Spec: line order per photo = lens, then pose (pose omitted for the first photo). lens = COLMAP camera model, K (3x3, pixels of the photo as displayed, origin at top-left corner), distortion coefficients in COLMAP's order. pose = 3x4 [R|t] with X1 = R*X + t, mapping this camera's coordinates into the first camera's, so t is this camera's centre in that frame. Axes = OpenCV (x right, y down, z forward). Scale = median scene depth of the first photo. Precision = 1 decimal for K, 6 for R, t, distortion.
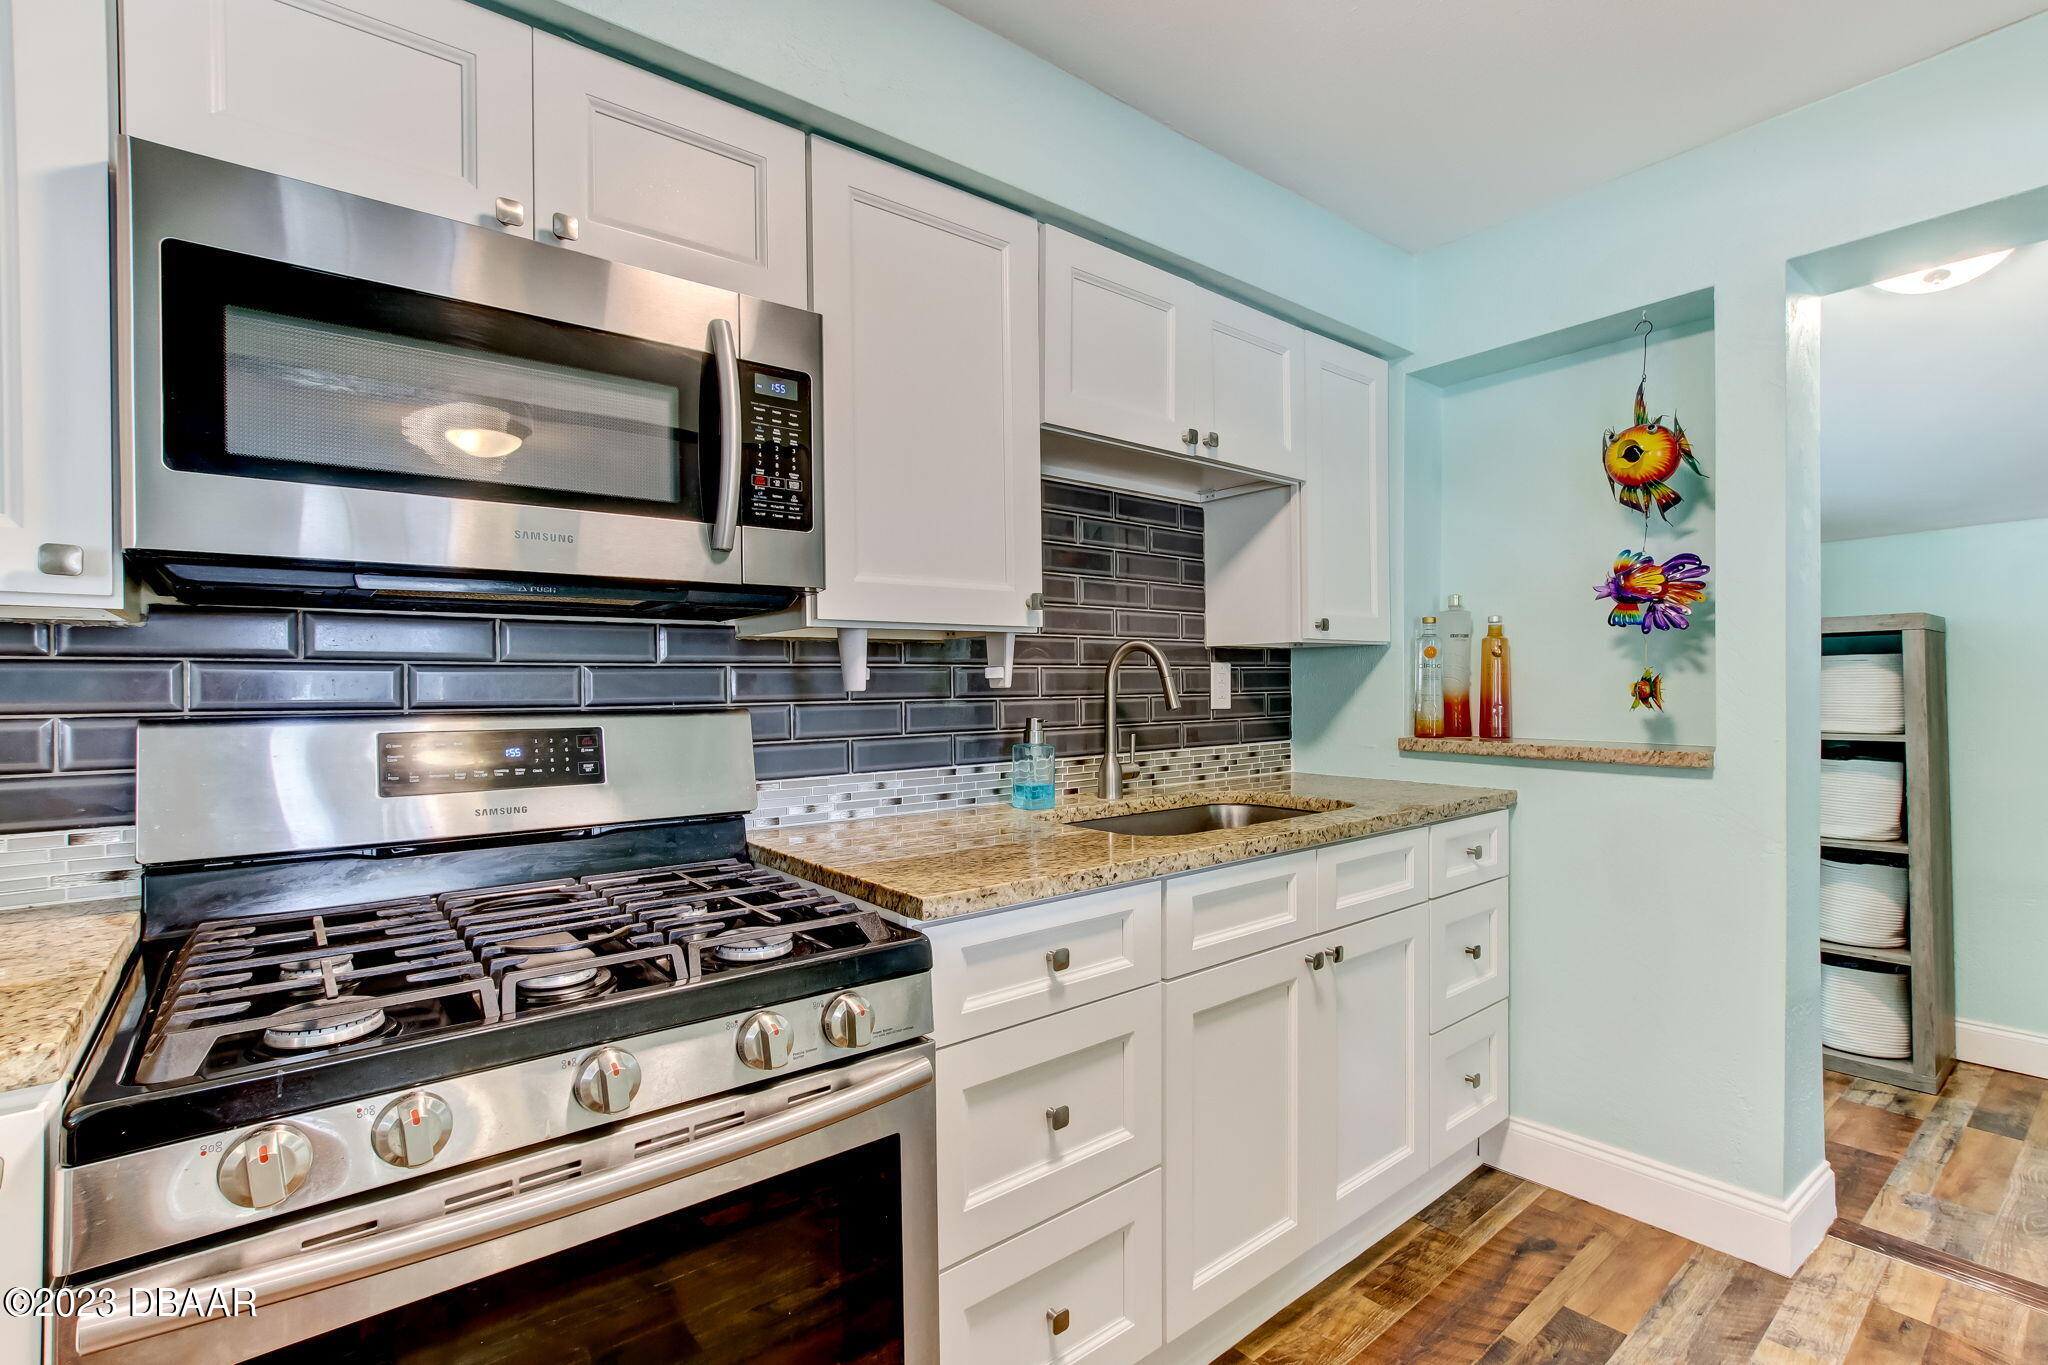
lens RADIAL K [[941.9, 0, 1030.2], [0, 941.9, 688.4], [0, 0, 1]] dist [-0.016736, 0.006036]
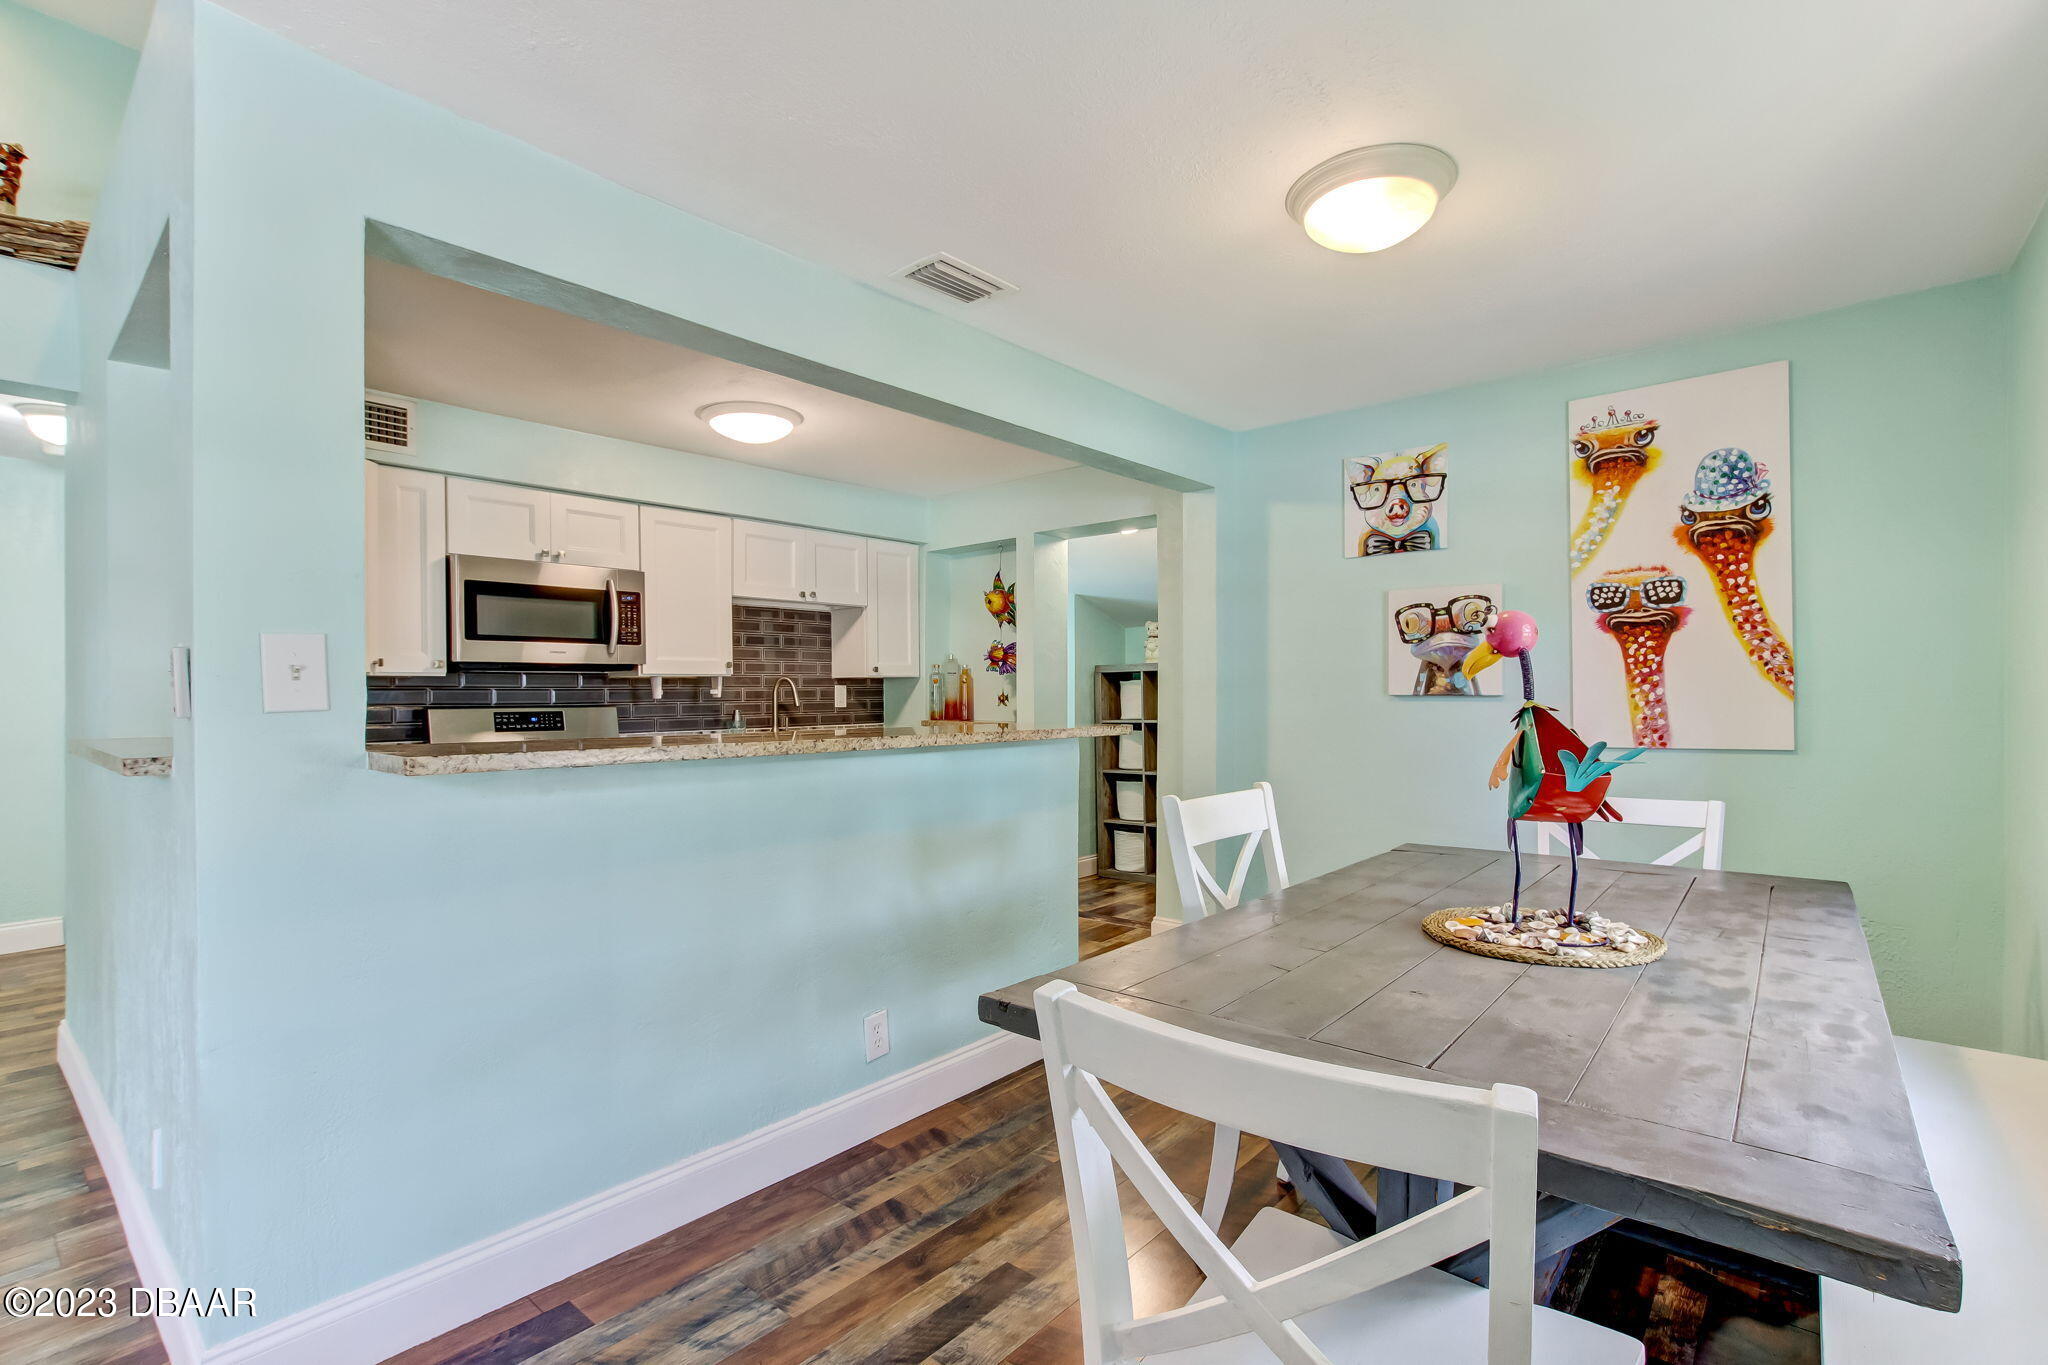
lens RADIAL K [[941.9, 0, 1030.2], [0, 941.9, 688.4], [0, 0, 1]] dist [-0.016736, 0.006036]
pose [[0.983004, 0.000173, 0.183583, 0.290677], [0.001802, 0.999942, -0.010588, 0.003258], [-0.183574, 0.010739, 0.982947, -1.440774]]
